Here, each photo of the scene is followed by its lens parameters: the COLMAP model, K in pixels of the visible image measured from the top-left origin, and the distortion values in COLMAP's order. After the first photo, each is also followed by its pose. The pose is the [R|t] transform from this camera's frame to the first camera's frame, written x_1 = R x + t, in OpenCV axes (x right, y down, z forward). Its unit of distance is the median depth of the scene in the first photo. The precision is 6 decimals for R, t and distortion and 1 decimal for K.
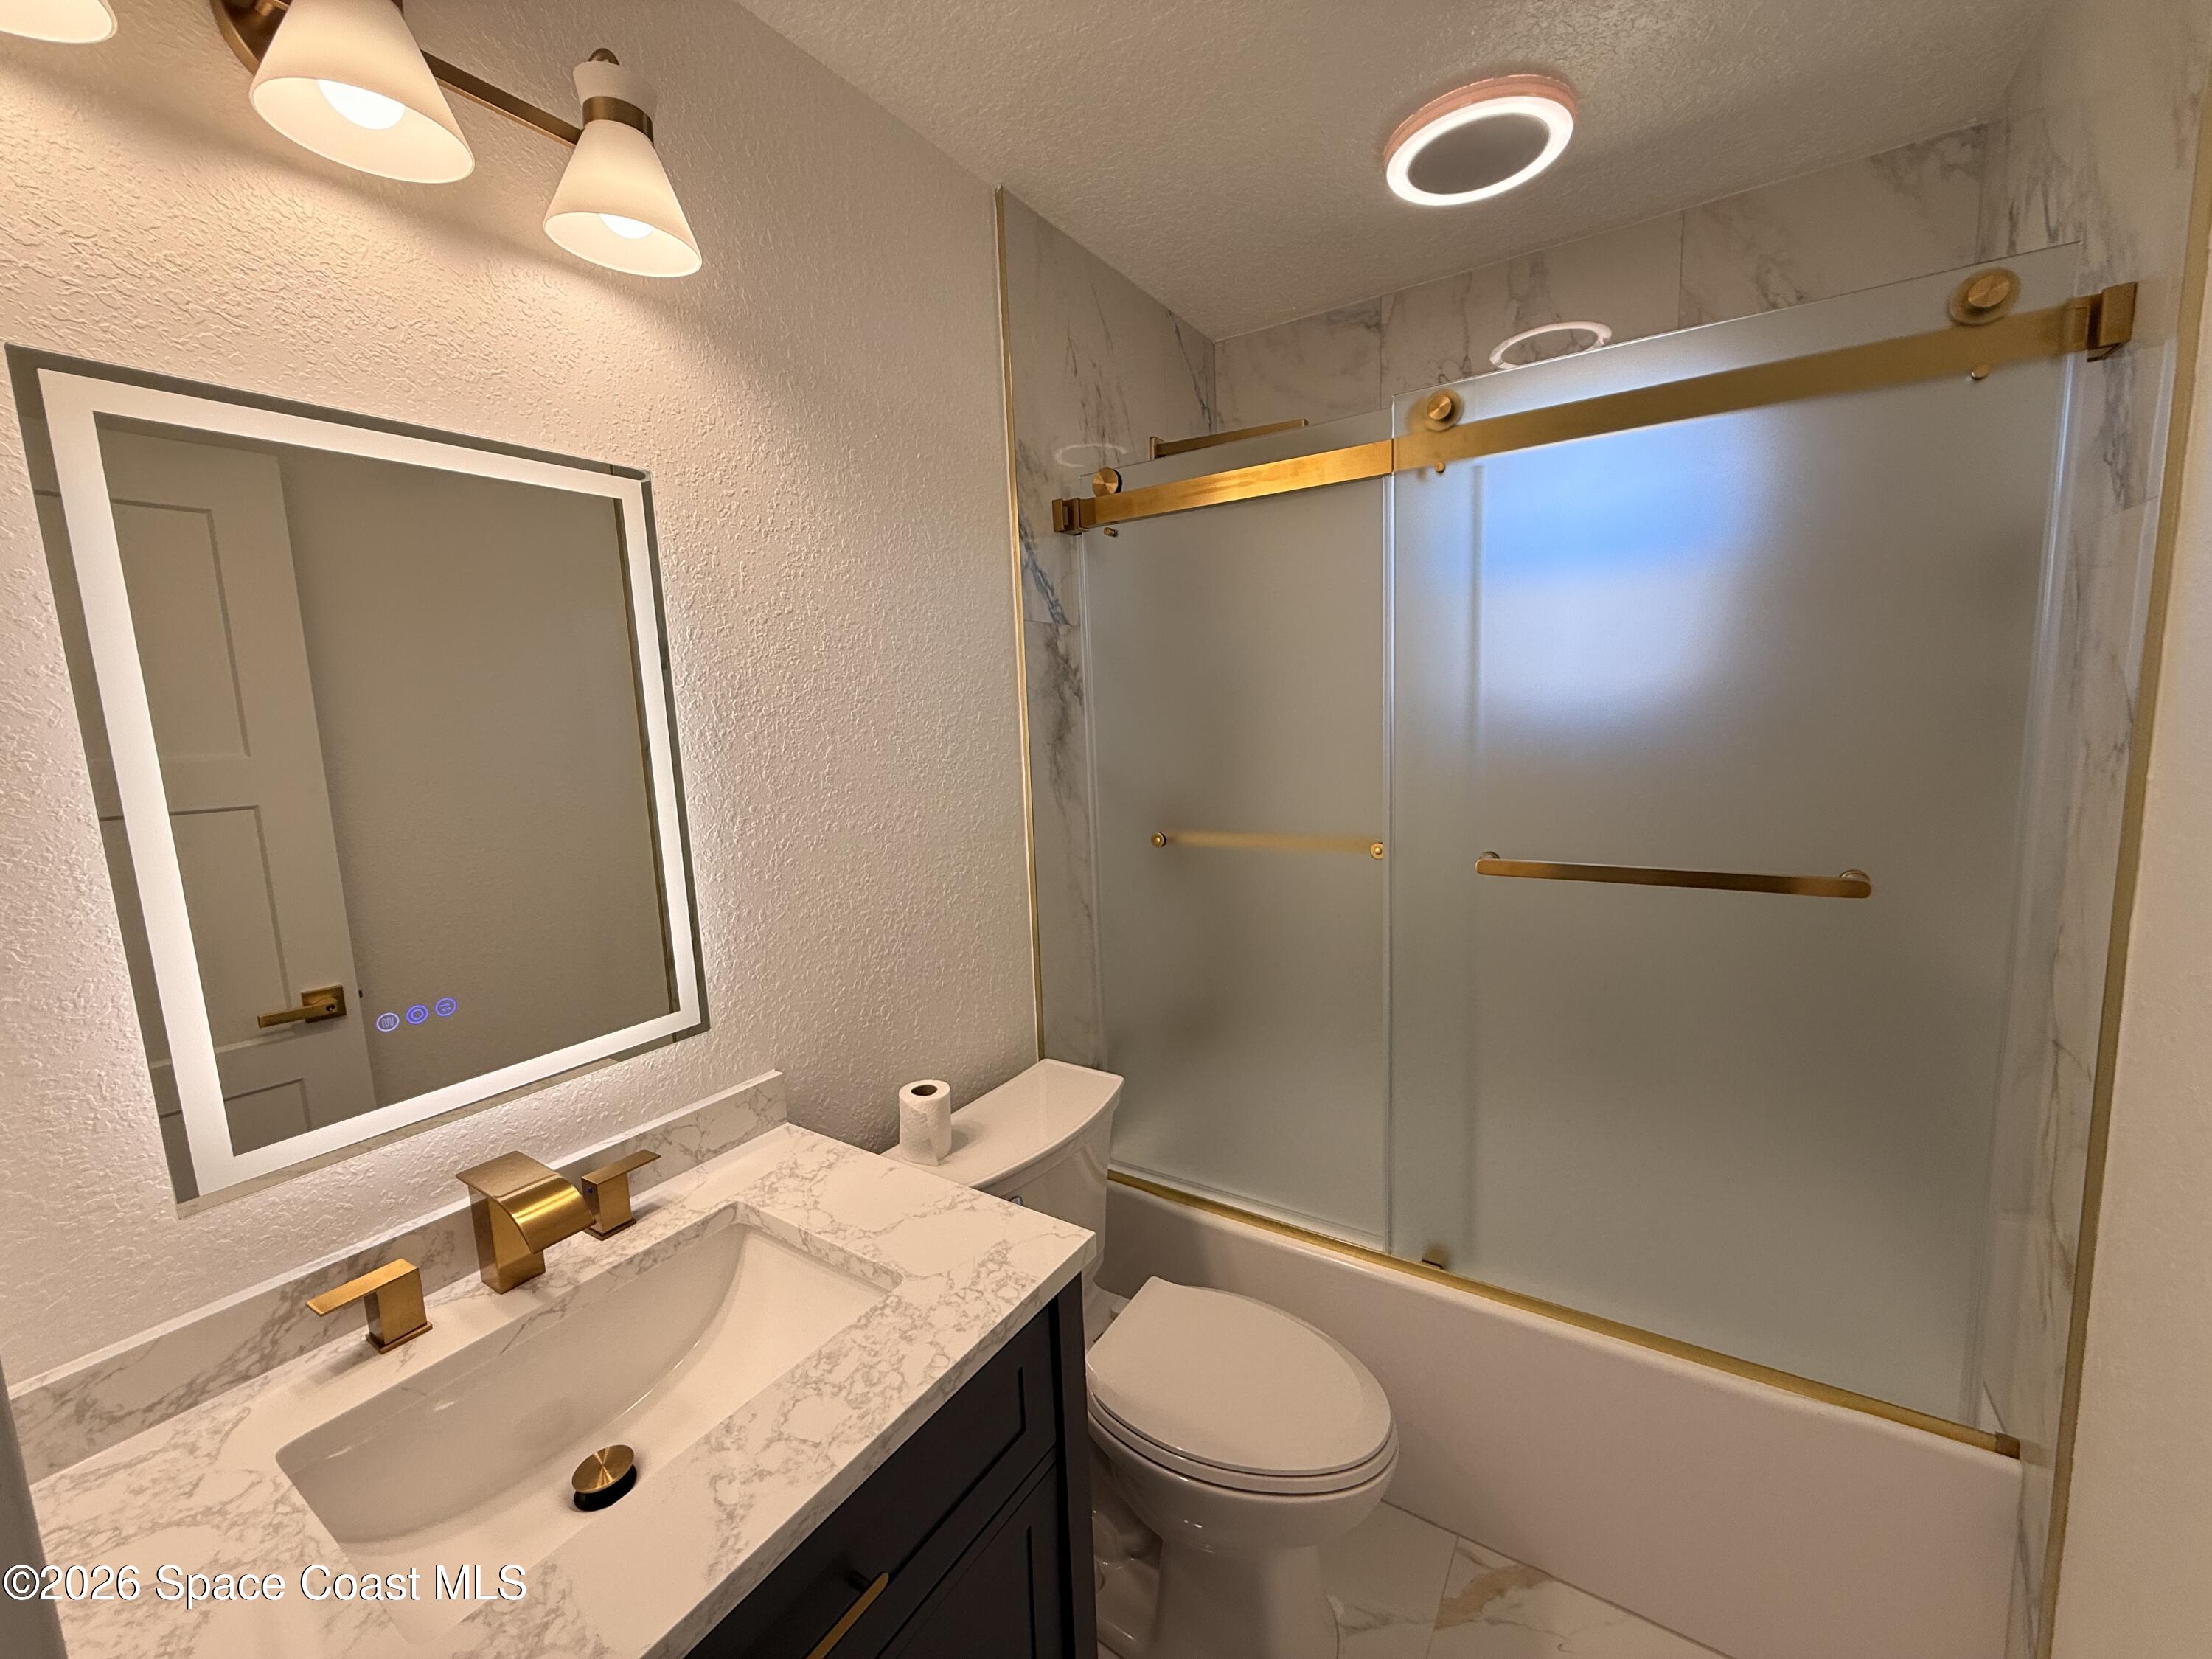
lens RADIAL K [[893.0, 0, 1103.0], [0, 893.0, 817.2], [0, 0, 1]] dist [0.000600, 0.000342]
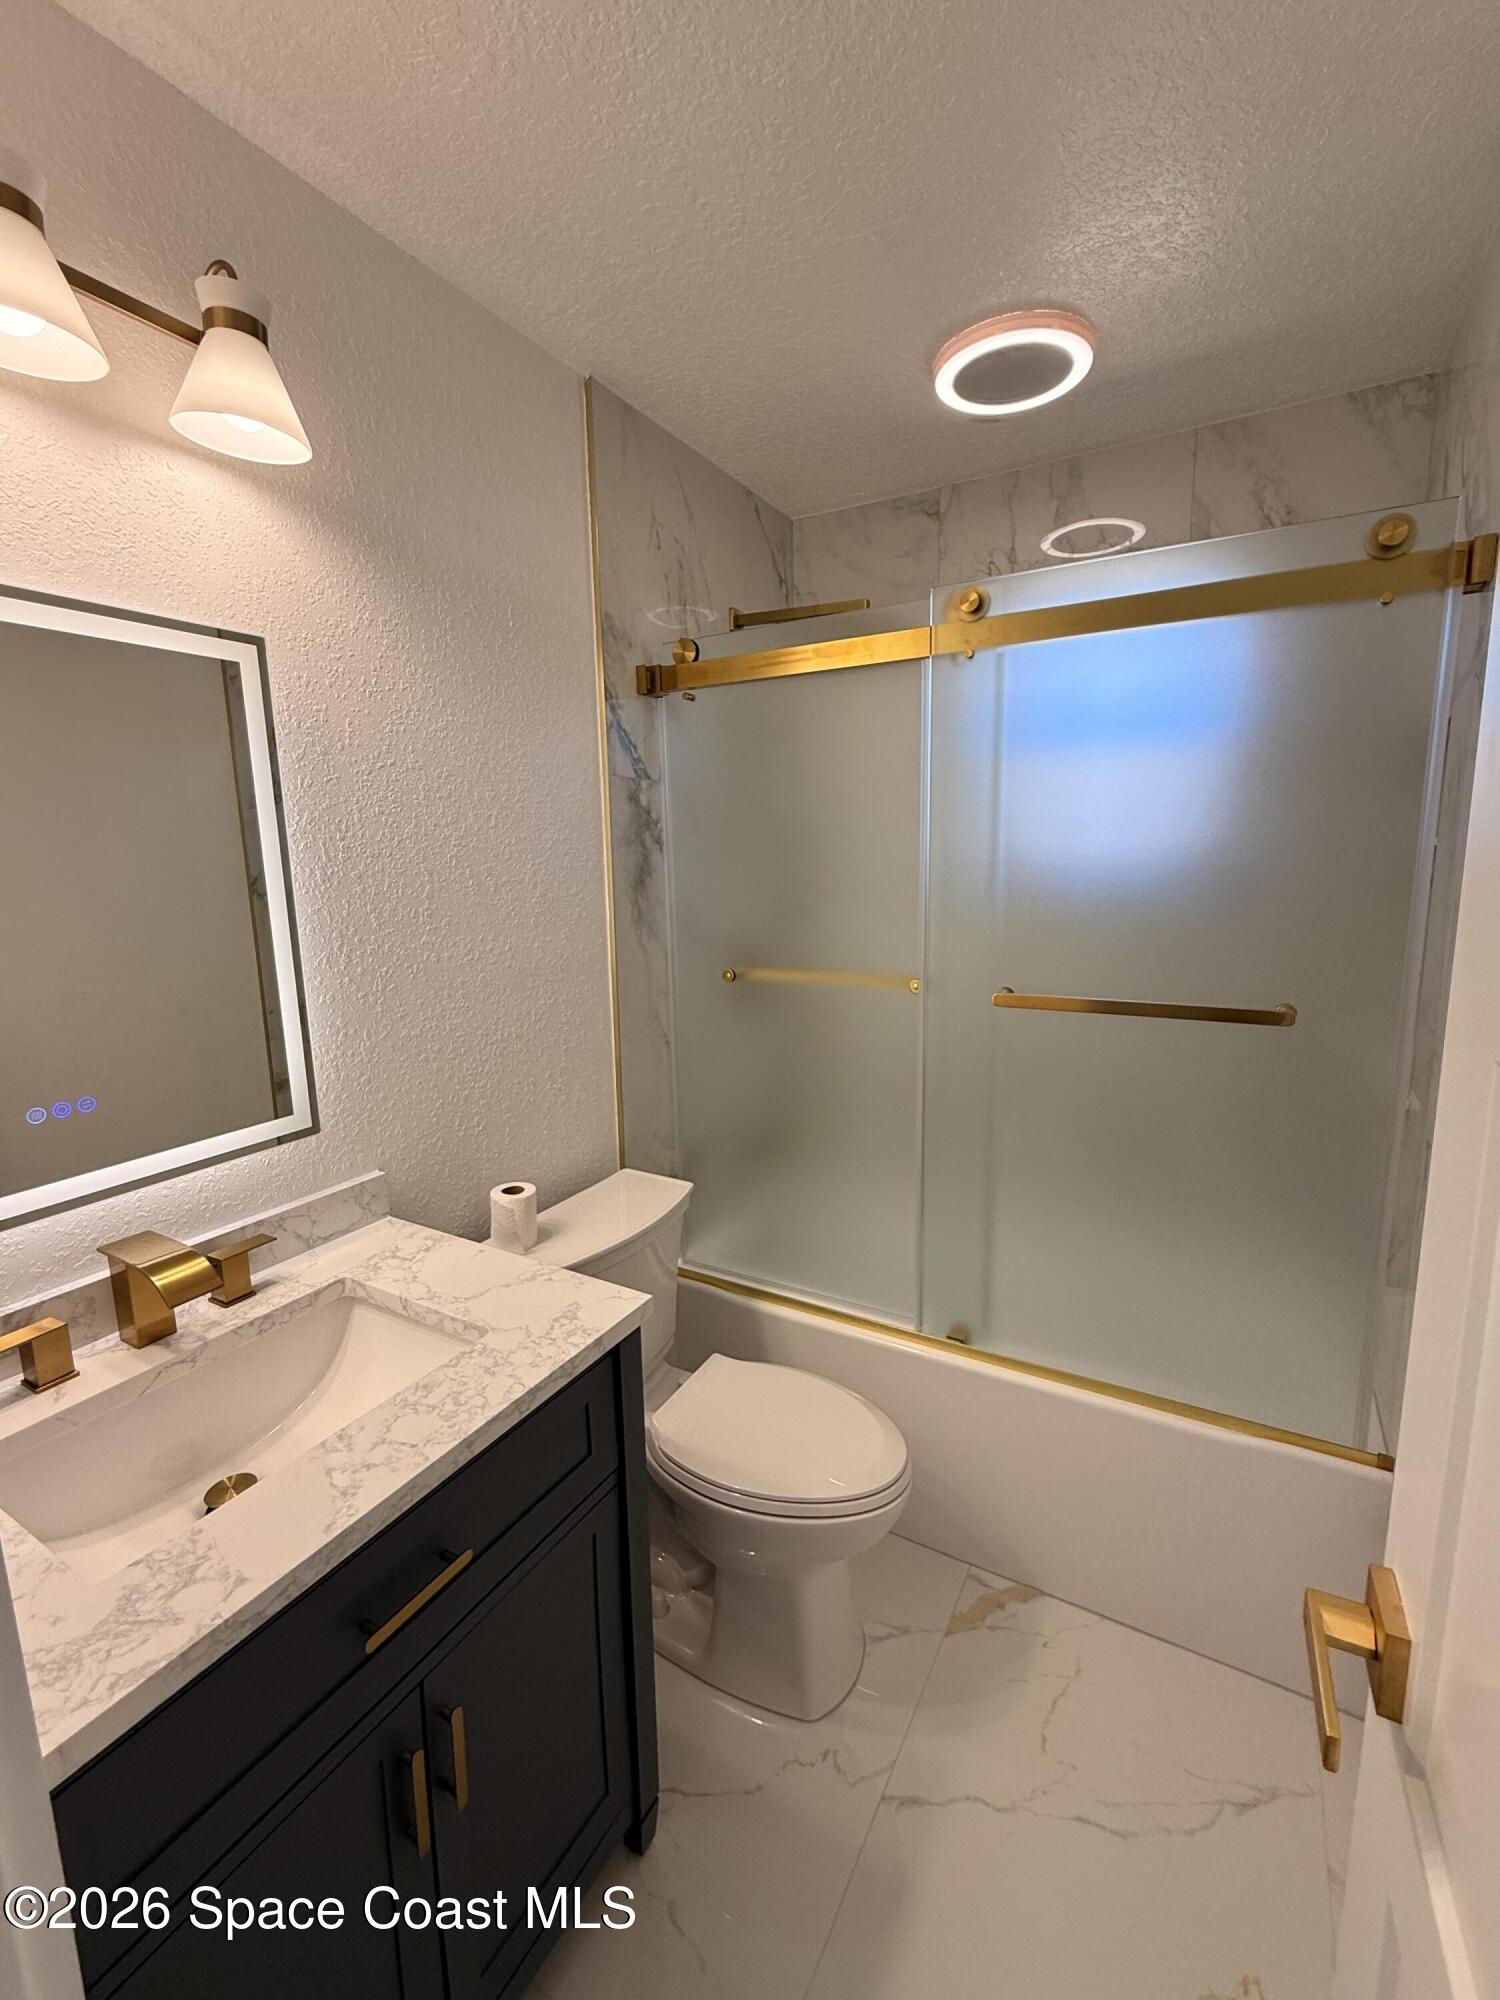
lens RADIAL K [[862.3, 0, 758.8], [0, 862.3, 990.7], [0, 0, 1]] dist [0.002183, 0.000513]
pose [[0.997793, 0.012461, 0.065218, 0.037899], [-0.014705, 0.999312, 0.034045, 0.009538], [-0.064749, -0.034928, 0.997290, -0.108333]]
